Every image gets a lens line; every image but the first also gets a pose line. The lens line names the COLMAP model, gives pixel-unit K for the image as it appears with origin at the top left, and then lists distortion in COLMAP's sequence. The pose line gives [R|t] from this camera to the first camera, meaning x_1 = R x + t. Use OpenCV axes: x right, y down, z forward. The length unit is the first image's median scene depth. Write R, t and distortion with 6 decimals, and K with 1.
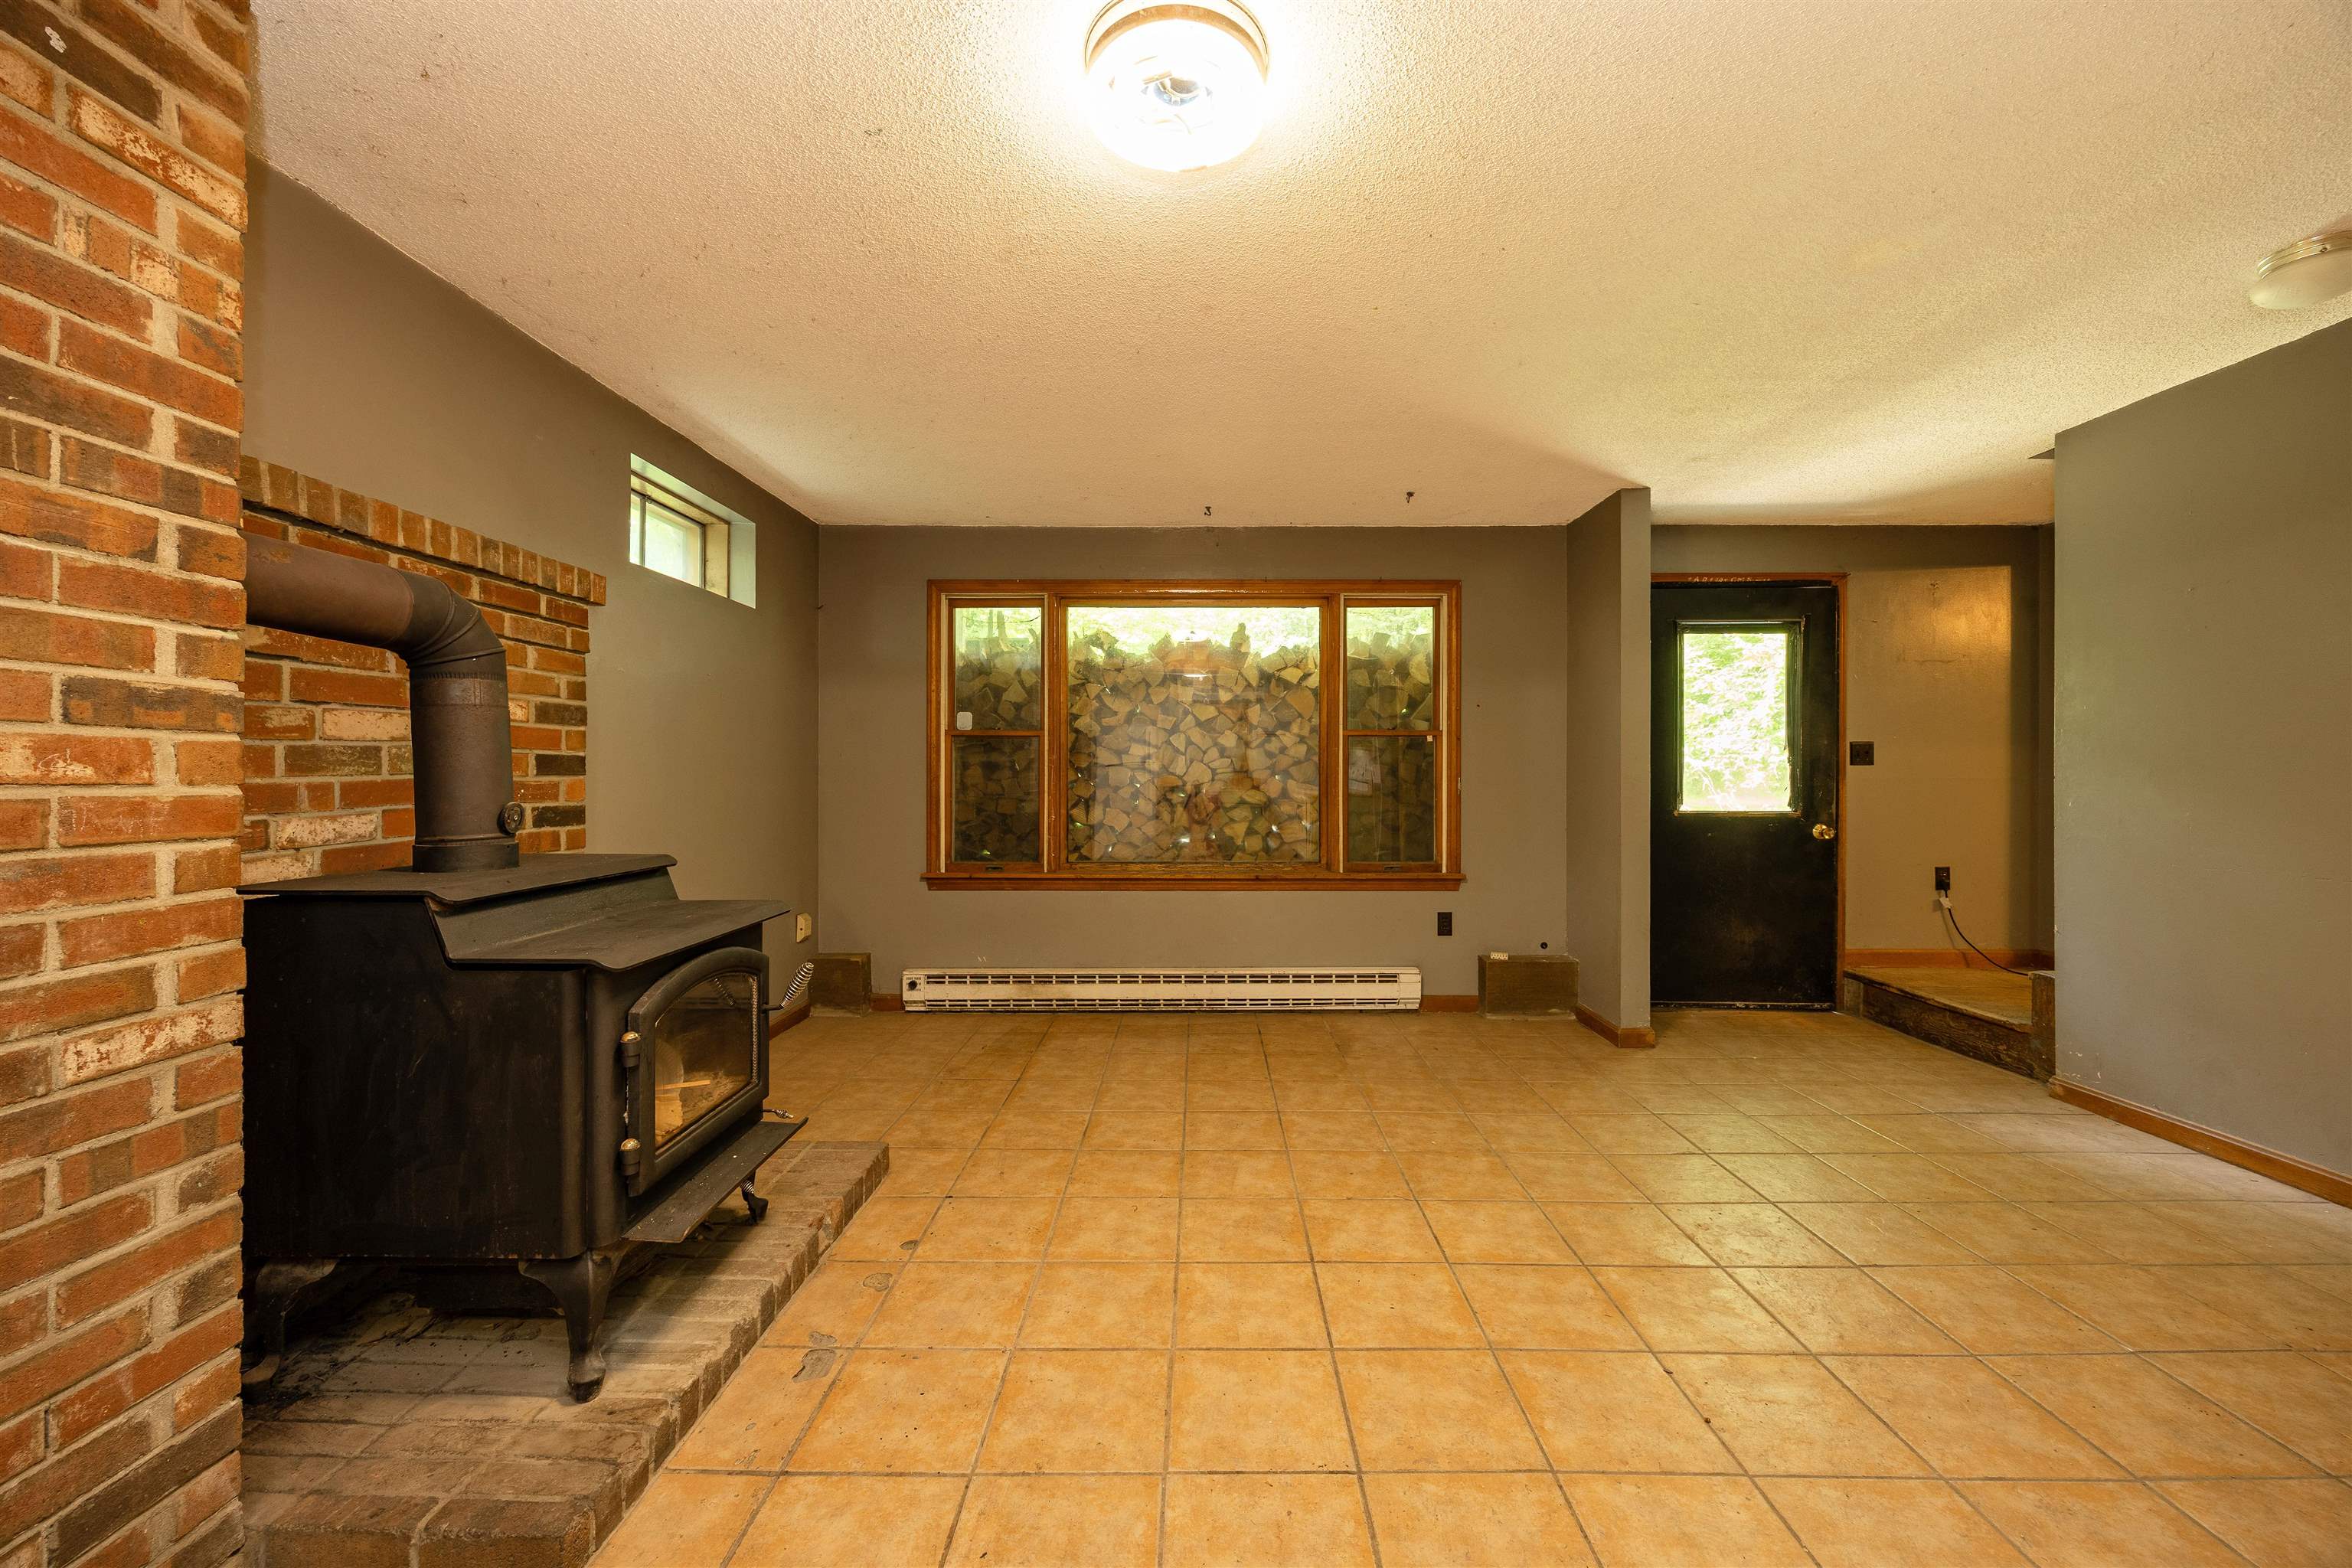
lens RADIAL K [[915.3, 0, 1236.5], [0, 915.3, 773.4], [0, 0, 1]] dist [-0.002109, -0.000292]
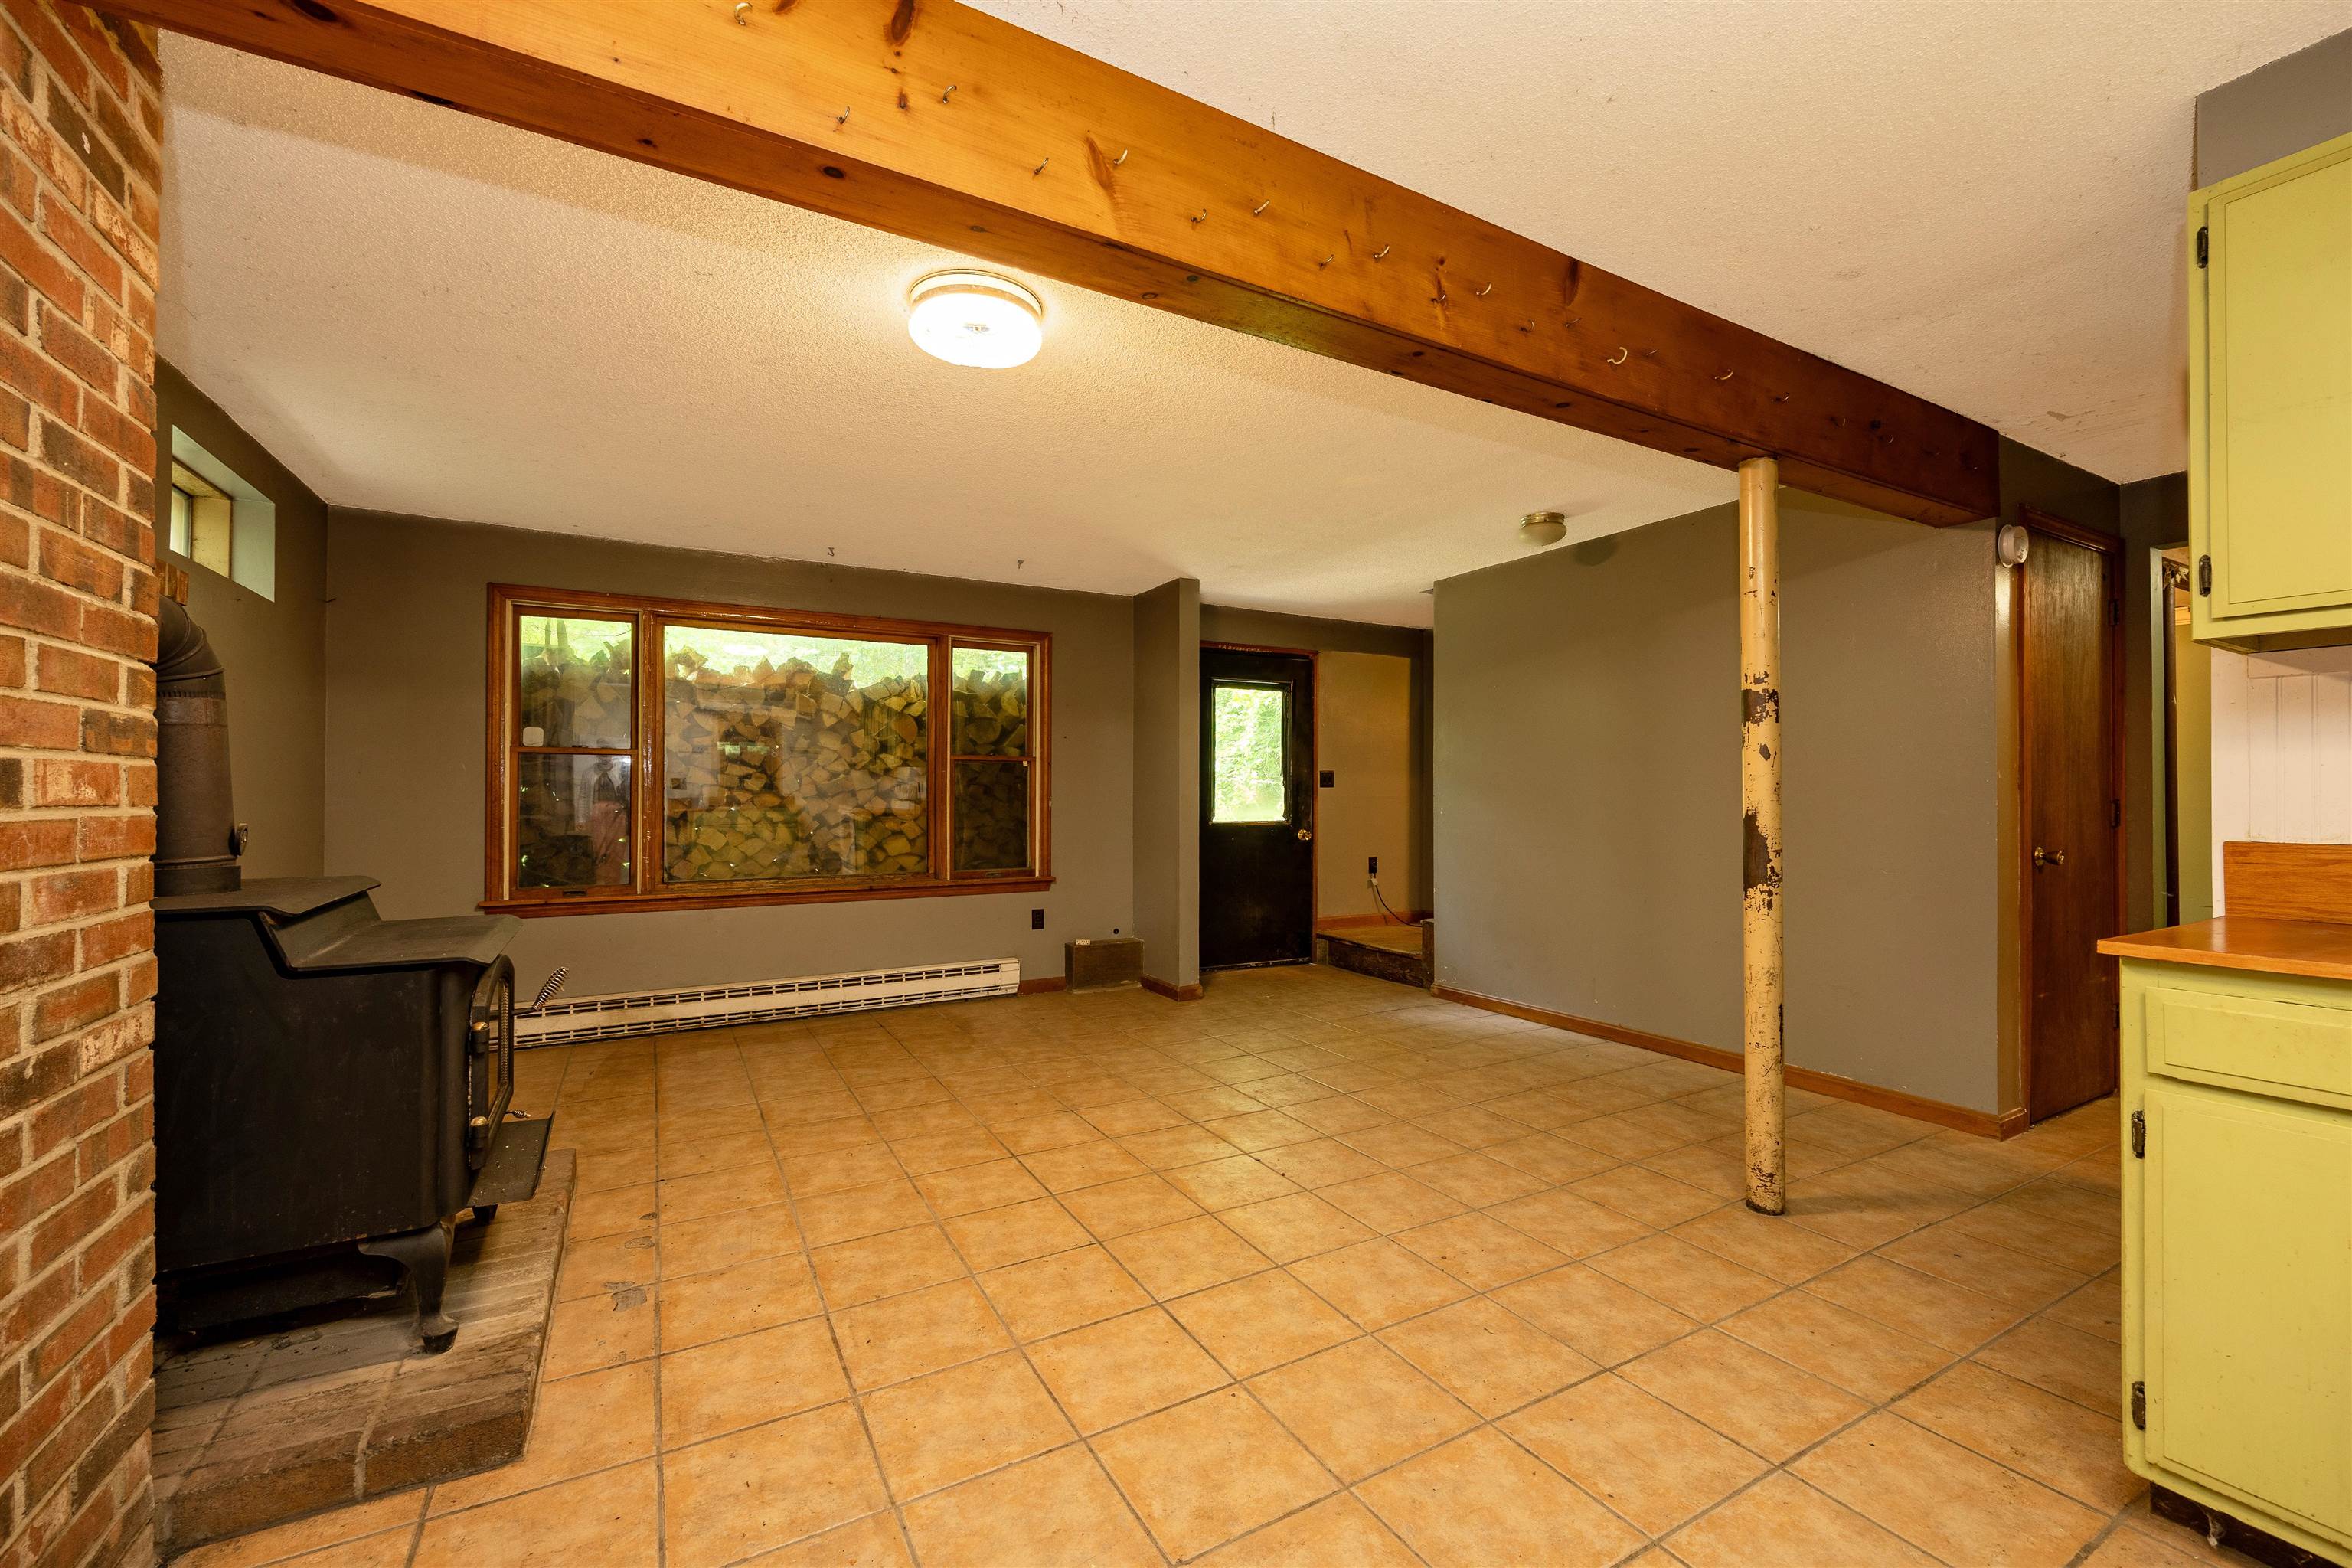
lens RADIAL K [[932.4, 0, 1176.0], [0, 932.4, 784.0], [0, 0, 1]] dist [-0.000591, 0.000233]
pose [[0.891892, 0.004499, 0.452225, -0.200878], [-0.000742, 0.999964, -0.008485, -0.002015], [-0.452247, 0.007232, 0.891863, -0.206537]]
